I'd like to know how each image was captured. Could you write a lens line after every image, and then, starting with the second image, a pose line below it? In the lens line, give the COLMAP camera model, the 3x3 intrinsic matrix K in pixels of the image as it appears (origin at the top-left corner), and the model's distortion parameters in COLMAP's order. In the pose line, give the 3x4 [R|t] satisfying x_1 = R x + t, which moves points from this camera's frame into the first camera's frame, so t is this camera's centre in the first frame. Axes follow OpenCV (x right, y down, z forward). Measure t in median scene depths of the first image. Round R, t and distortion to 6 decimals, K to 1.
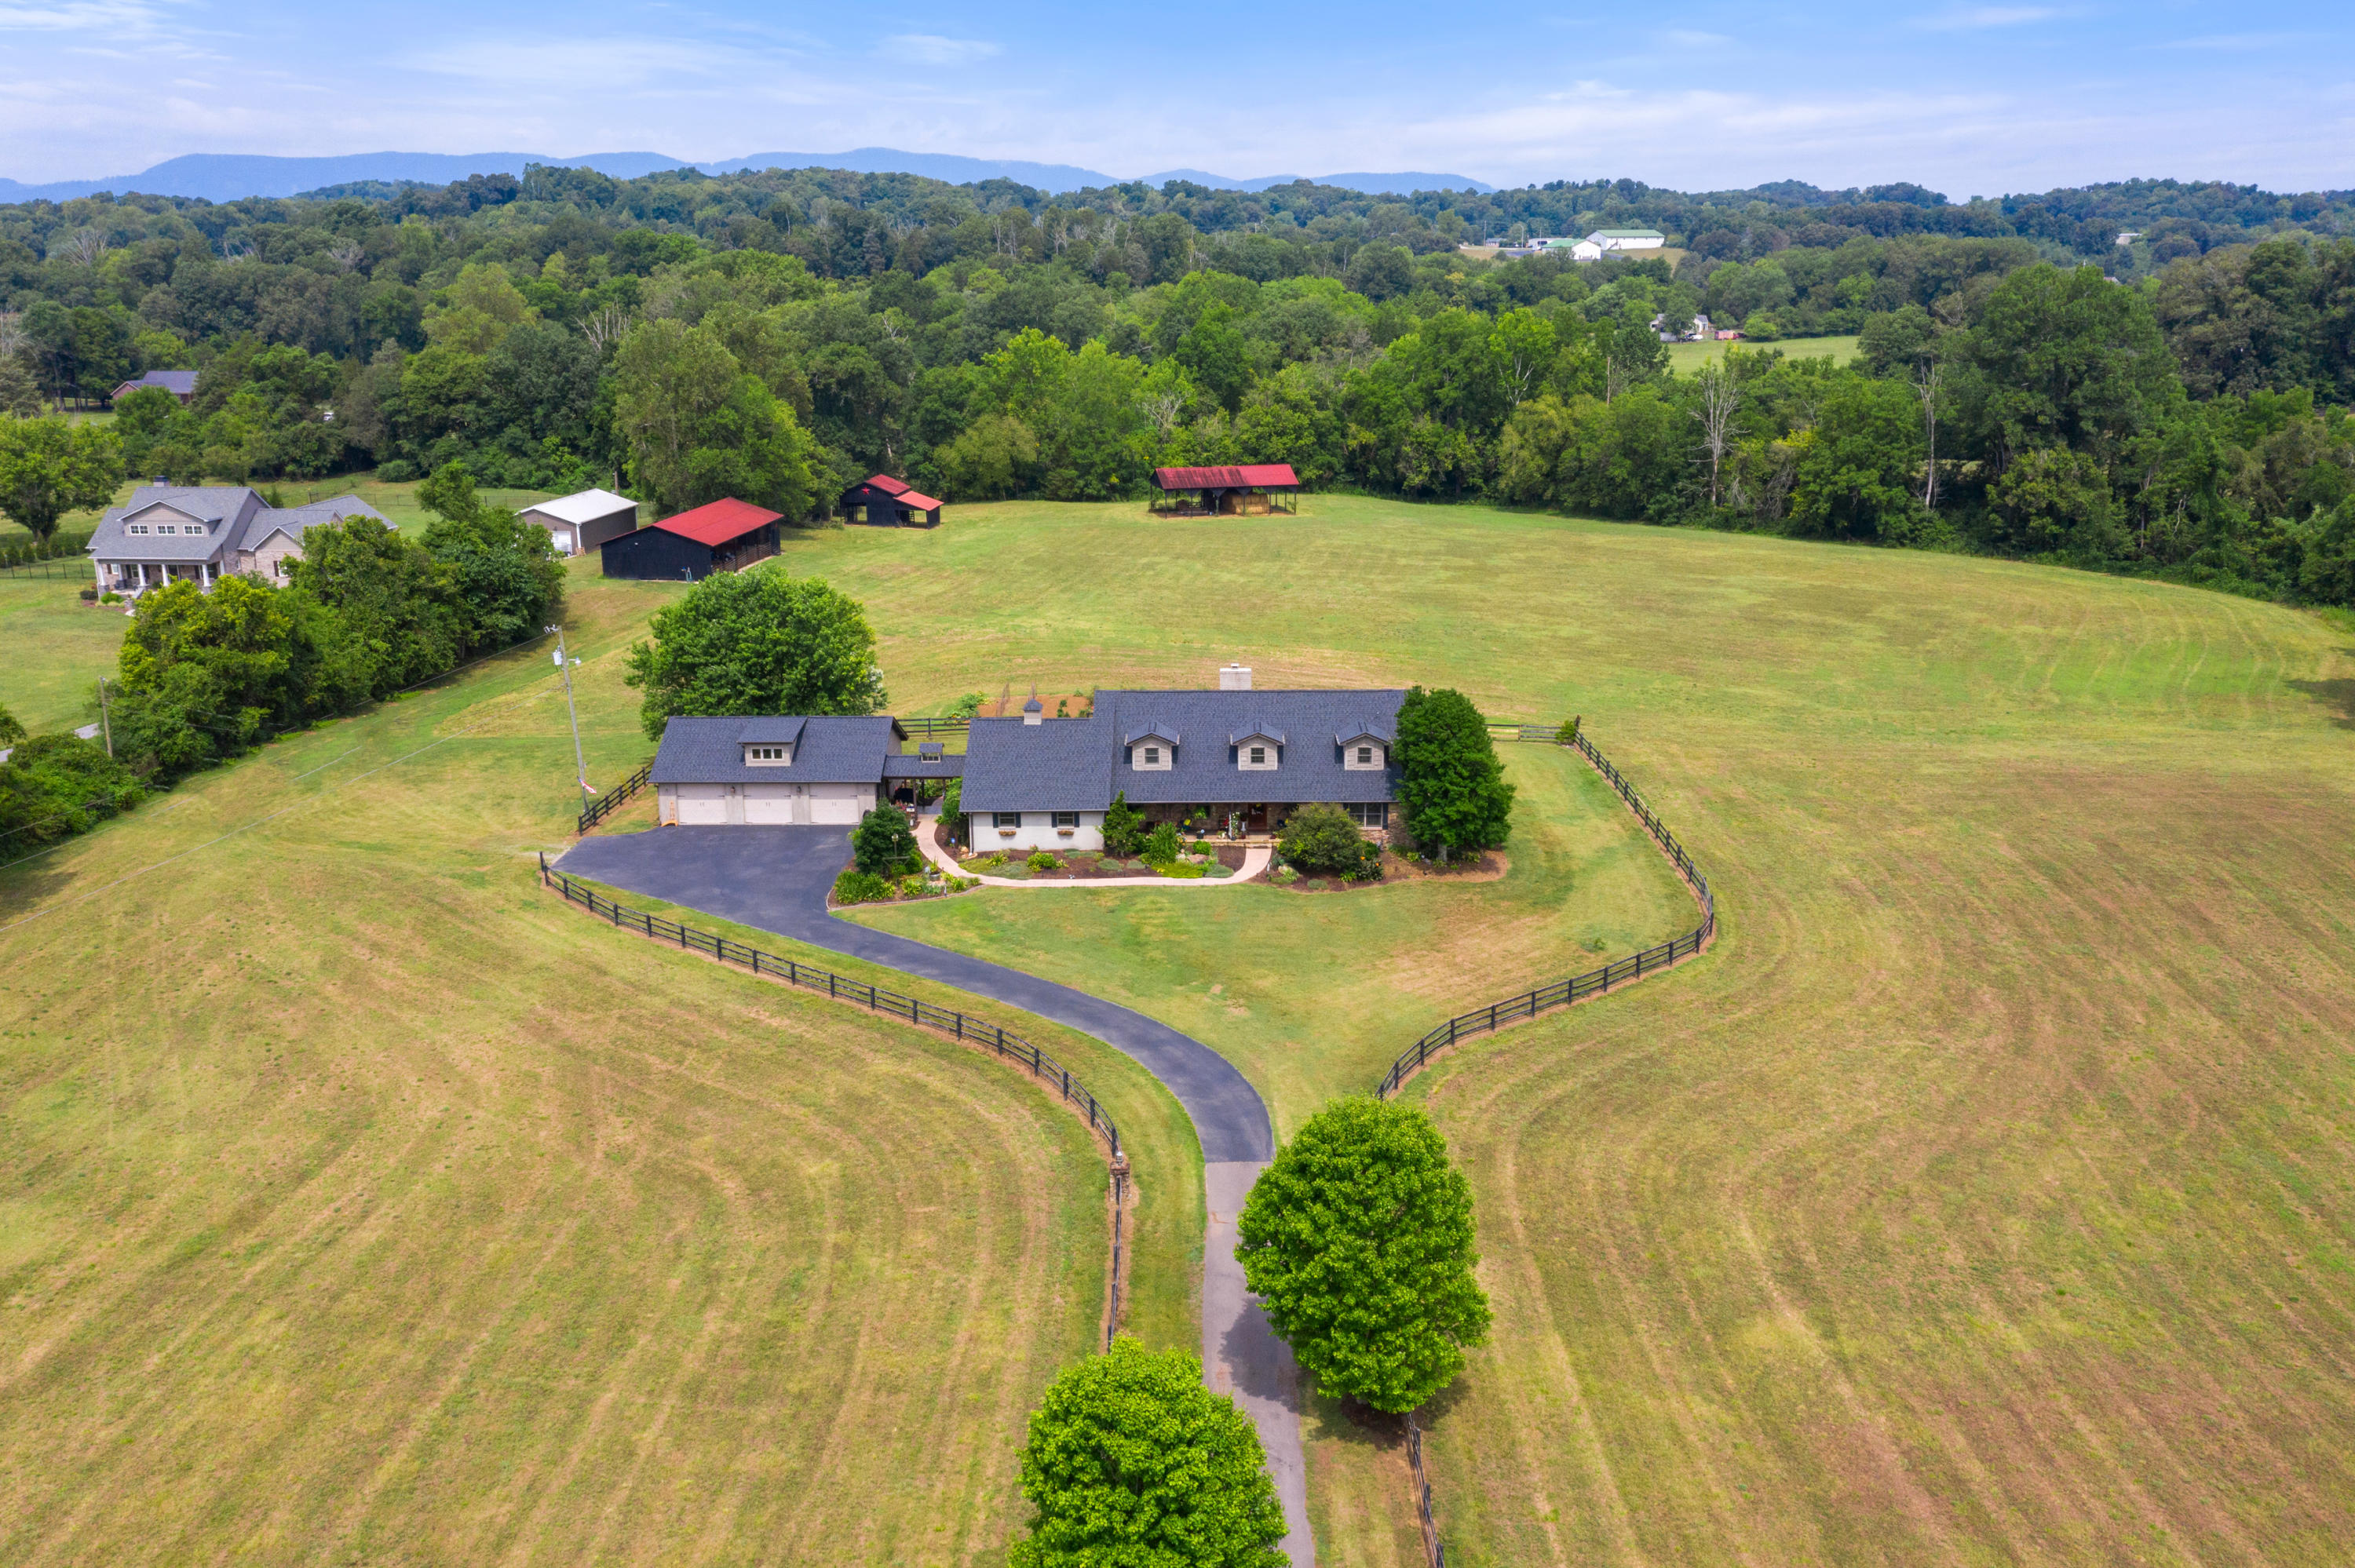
lens RADIAL K [[1864.9, 0, 1203.4], [0, 1864.9, 787.9], [0, 0, 1]] dist [0.005772, 0.005518]
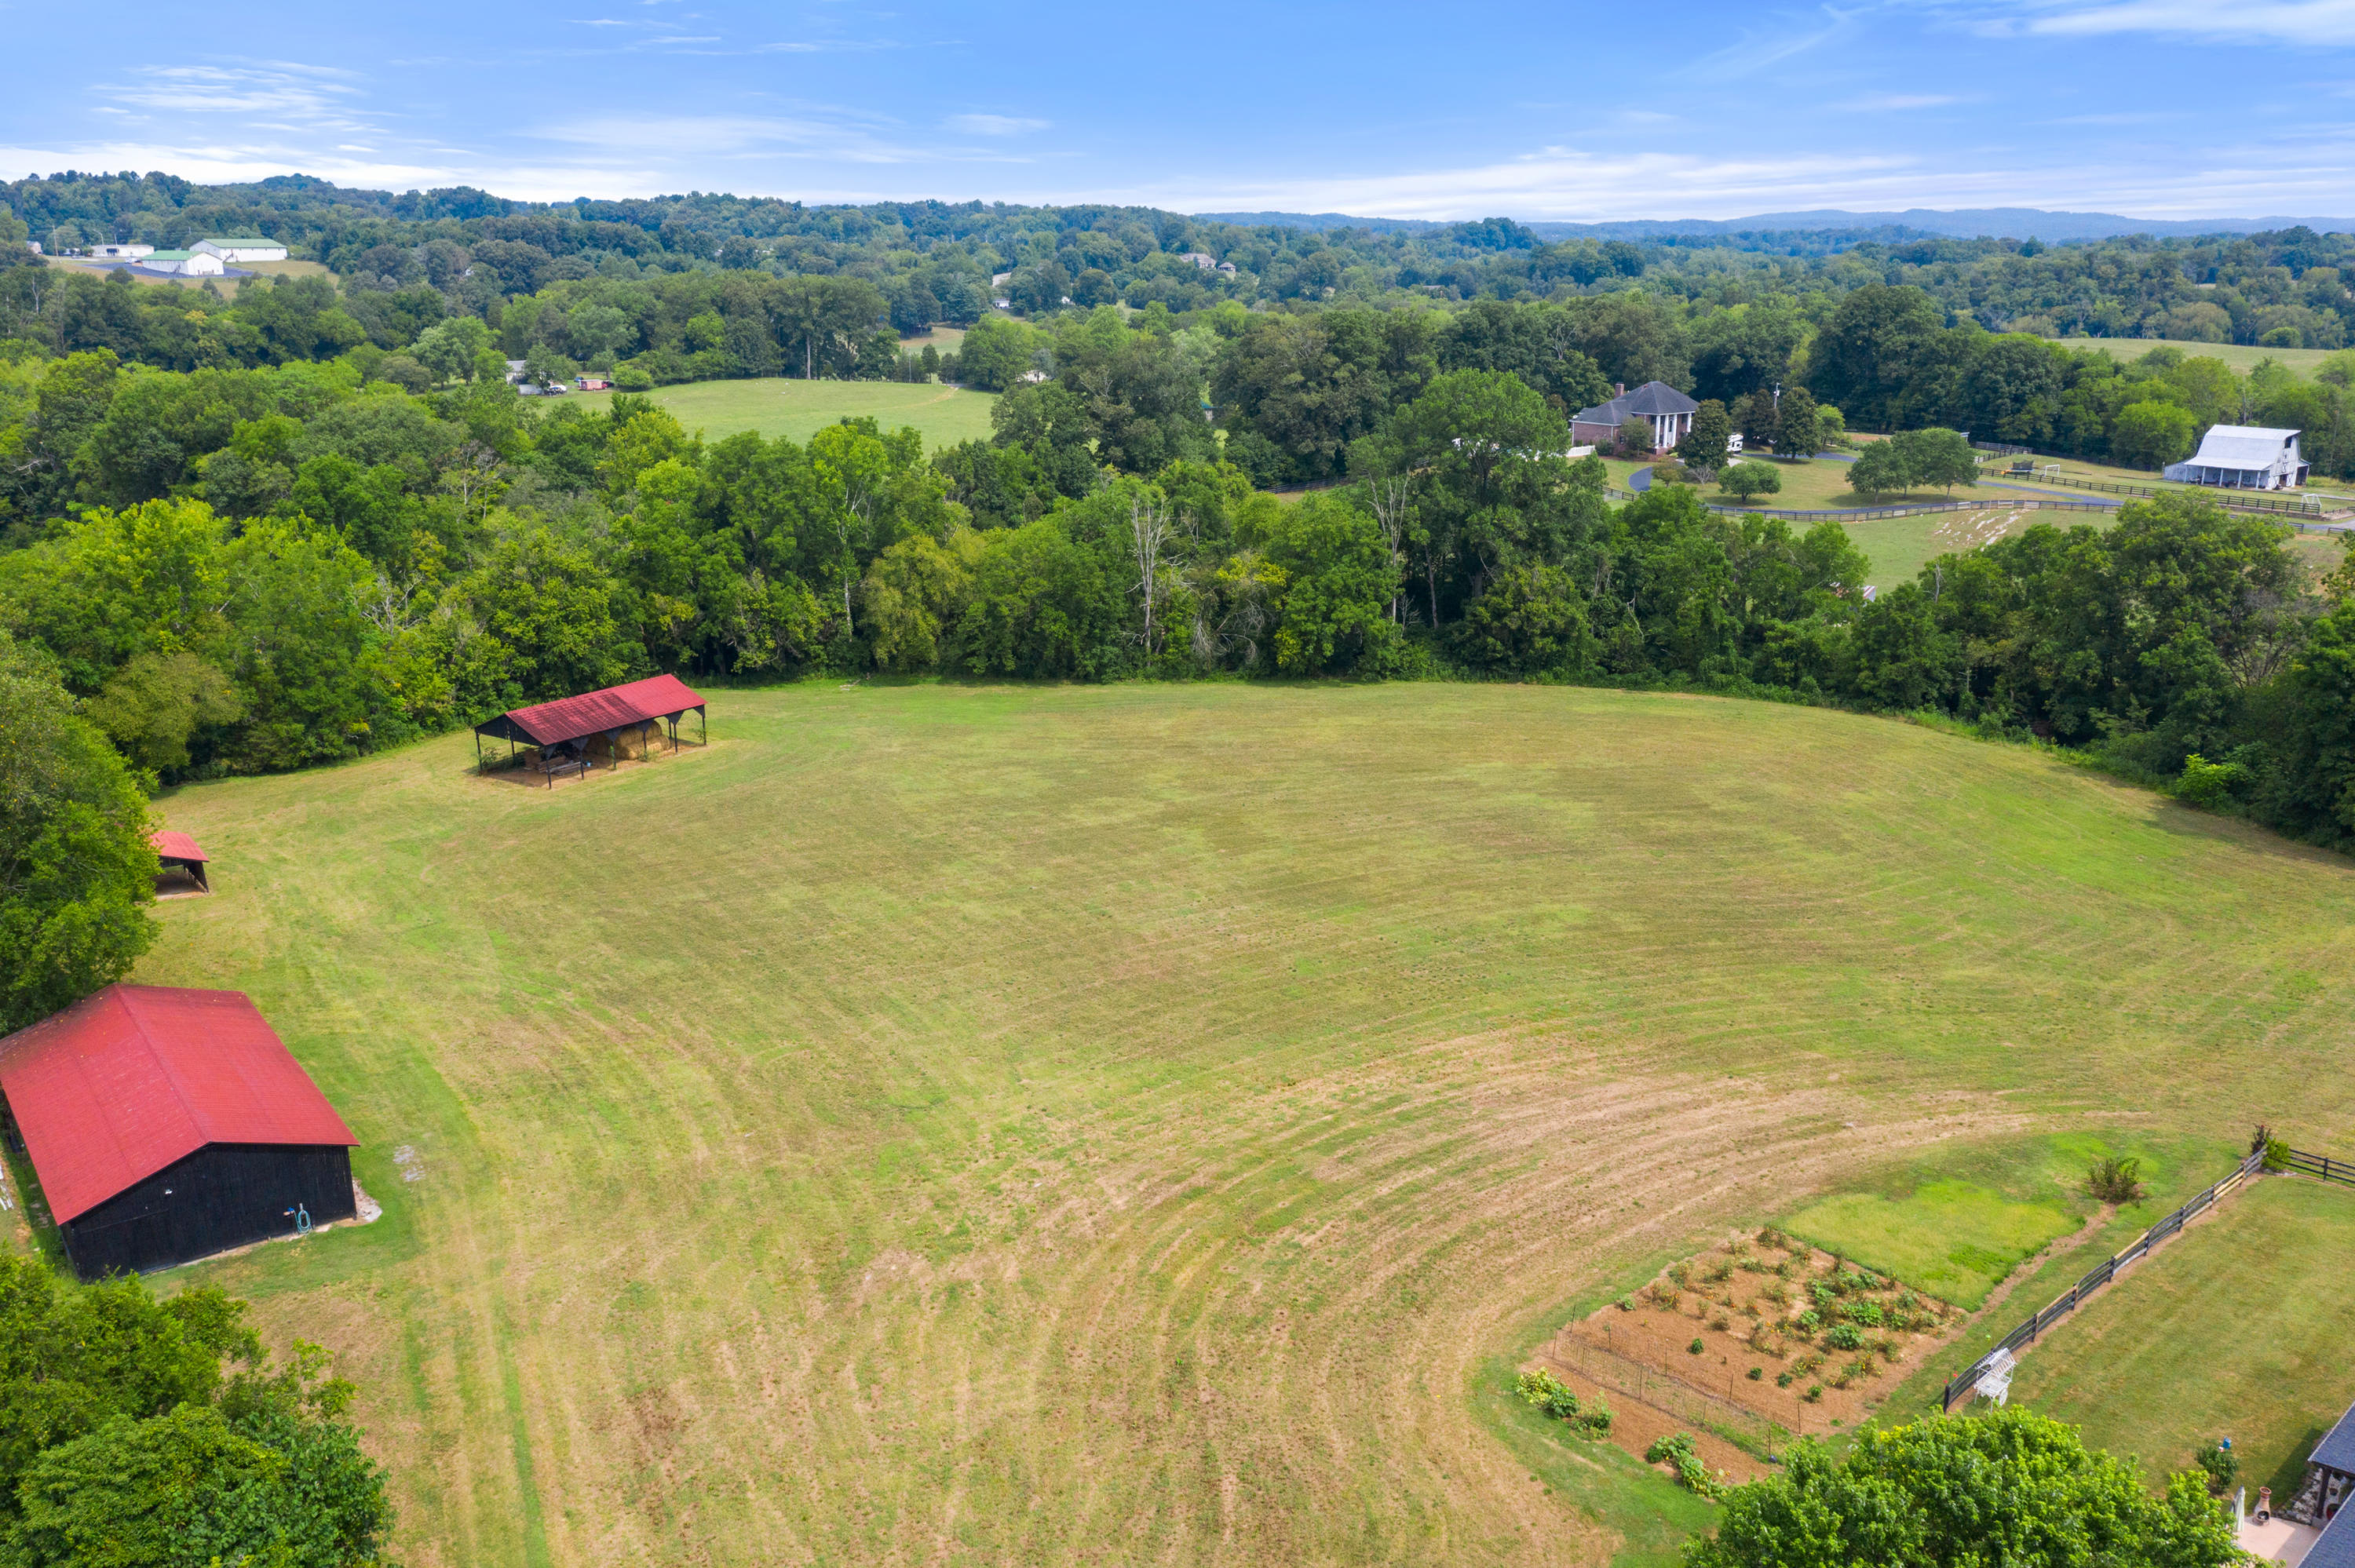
lens RADIAL K [[1817.8, 0, 1168.1], [0, 1817.8, 846.7], [0, 0, 1]] dist [0.003551, 0.008458]
pose [[0.731257, -0.207324, 0.649830, -0.273022], [0.180915, 0.977519, 0.108287, -0.149242], [-0.657672, 0.038378, 0.752326, 0.363434]]
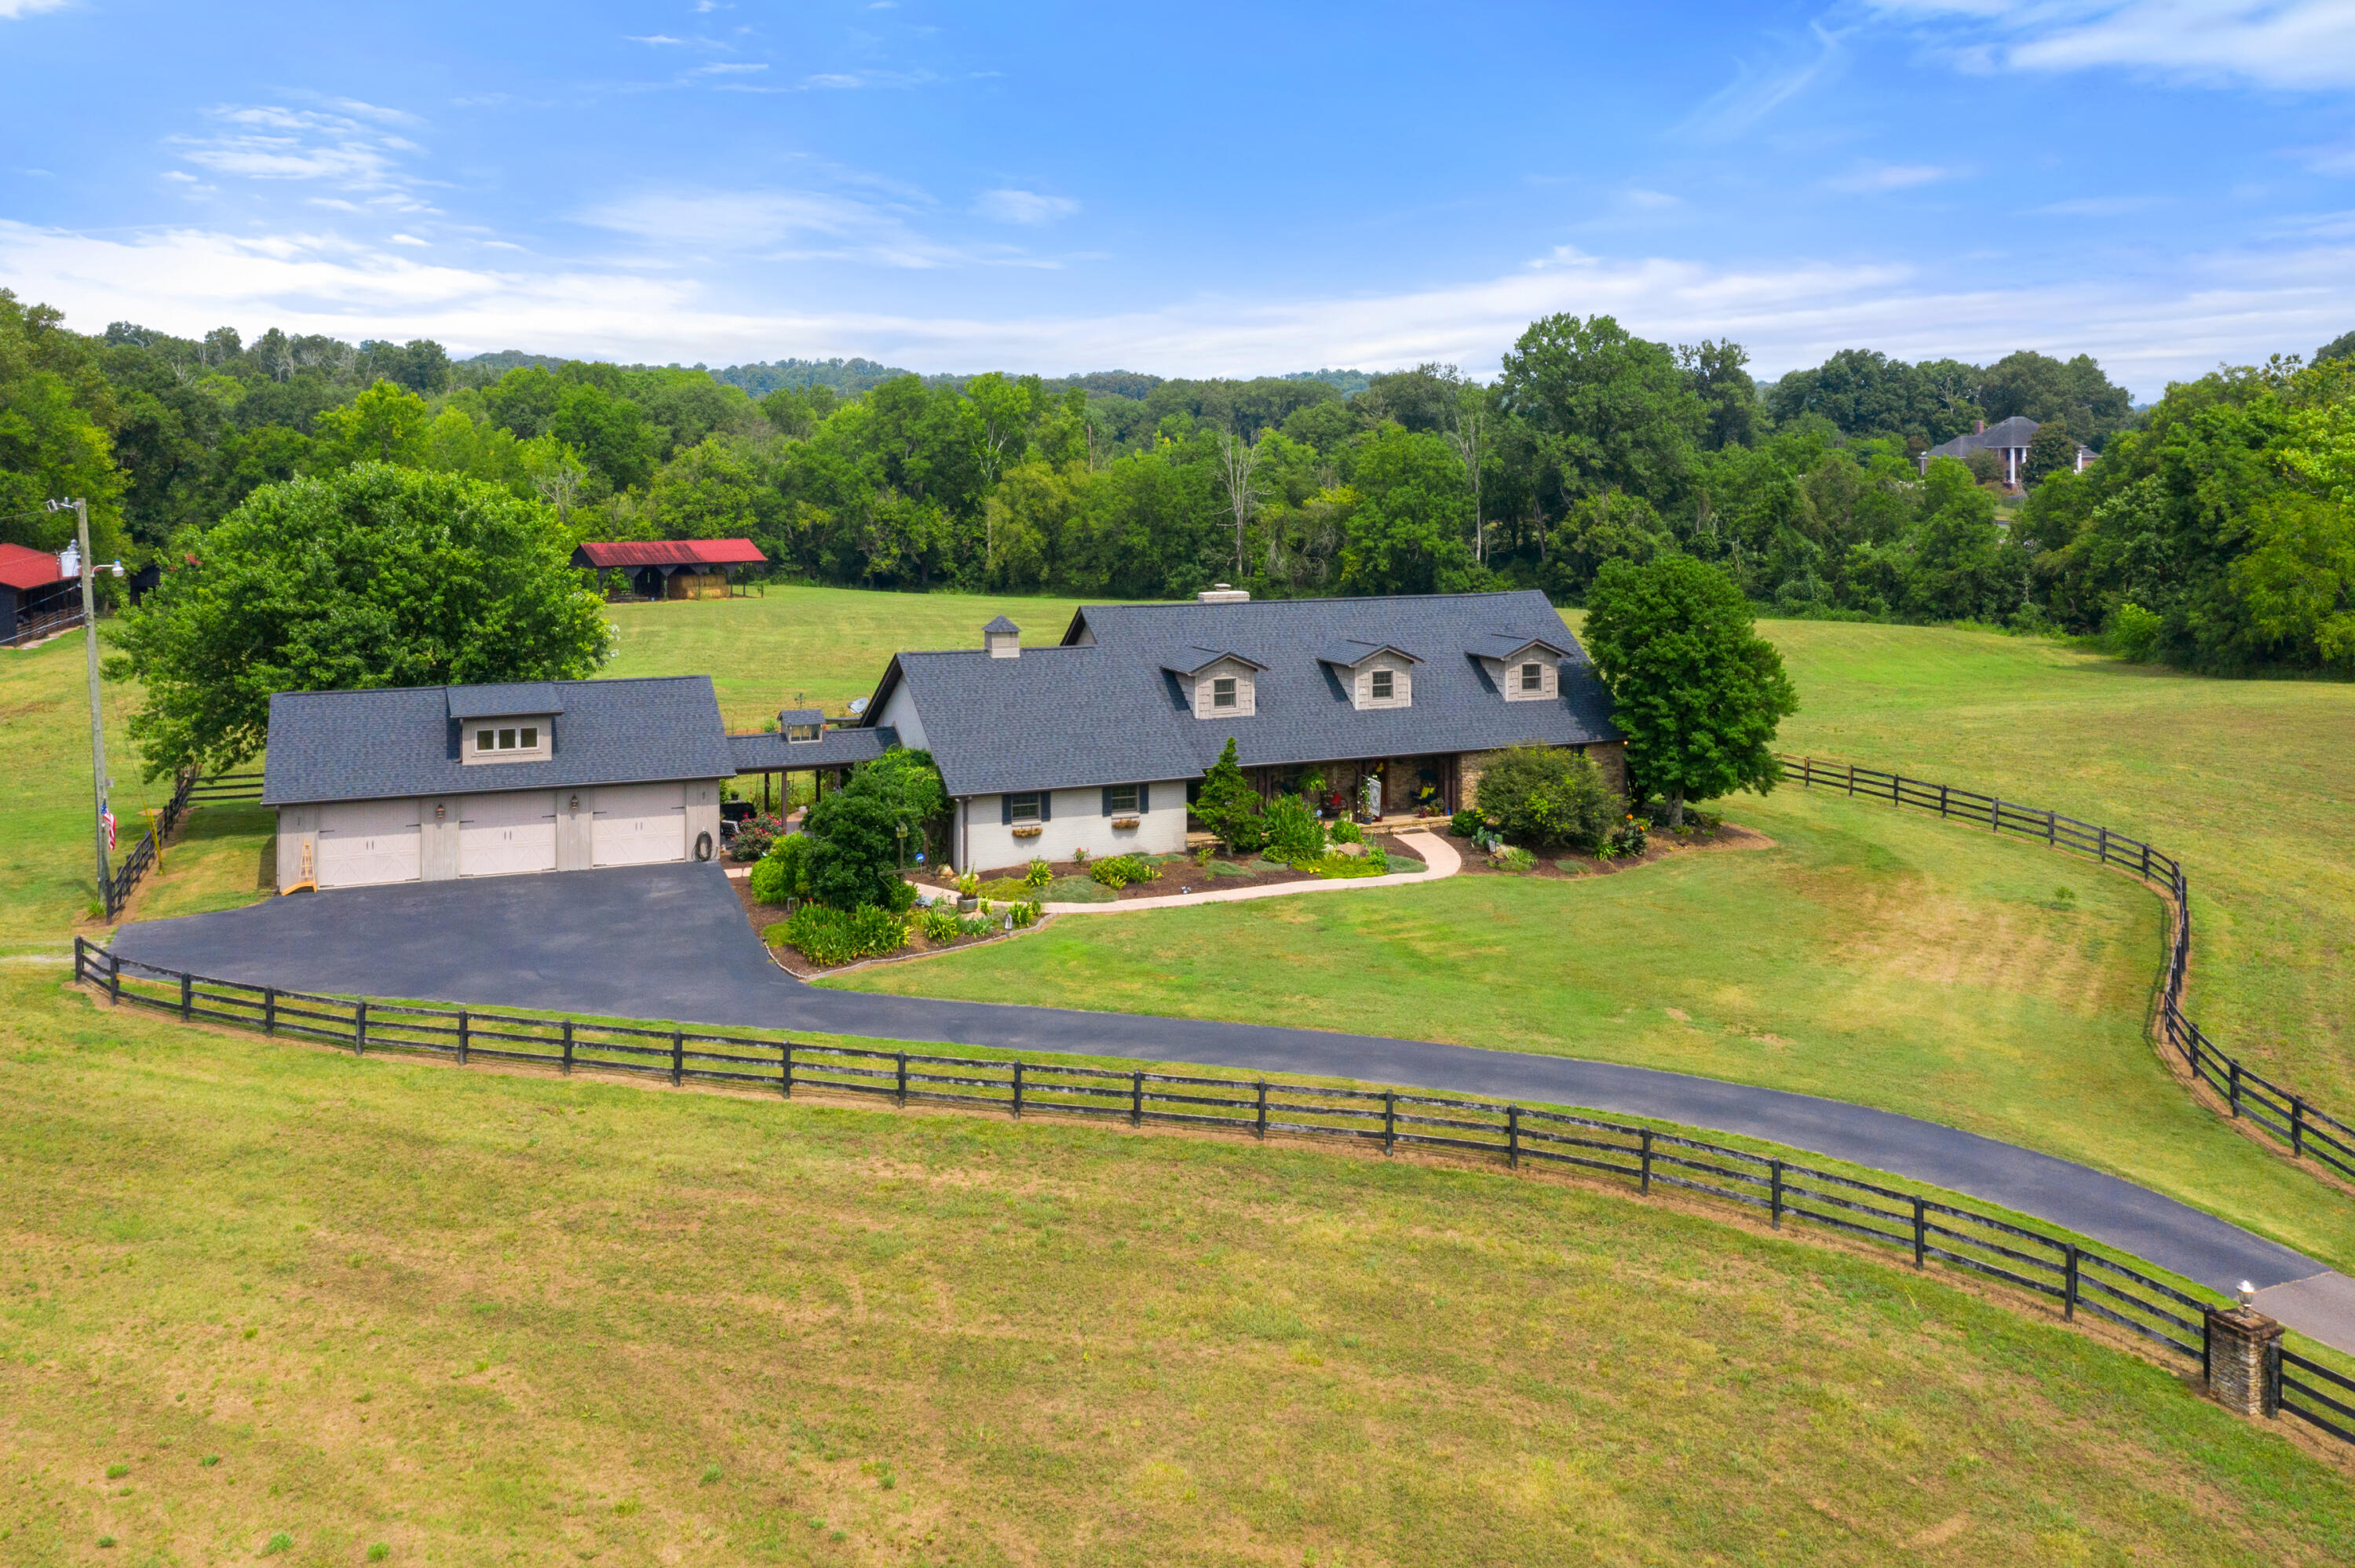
lens RADIAL K [[1968.0, 0, 1176.4], [0, 1968.0, 438.2], [0, 0, 1]] dist [0.027158, -0.002047]
pose [[0.922991, 0.008526, 0.384726, -0.110931], [0.100492, 0.959723, -0.262359, 0.026662], [-0.371467, 0.280817, 0.884960, 0.164765]]
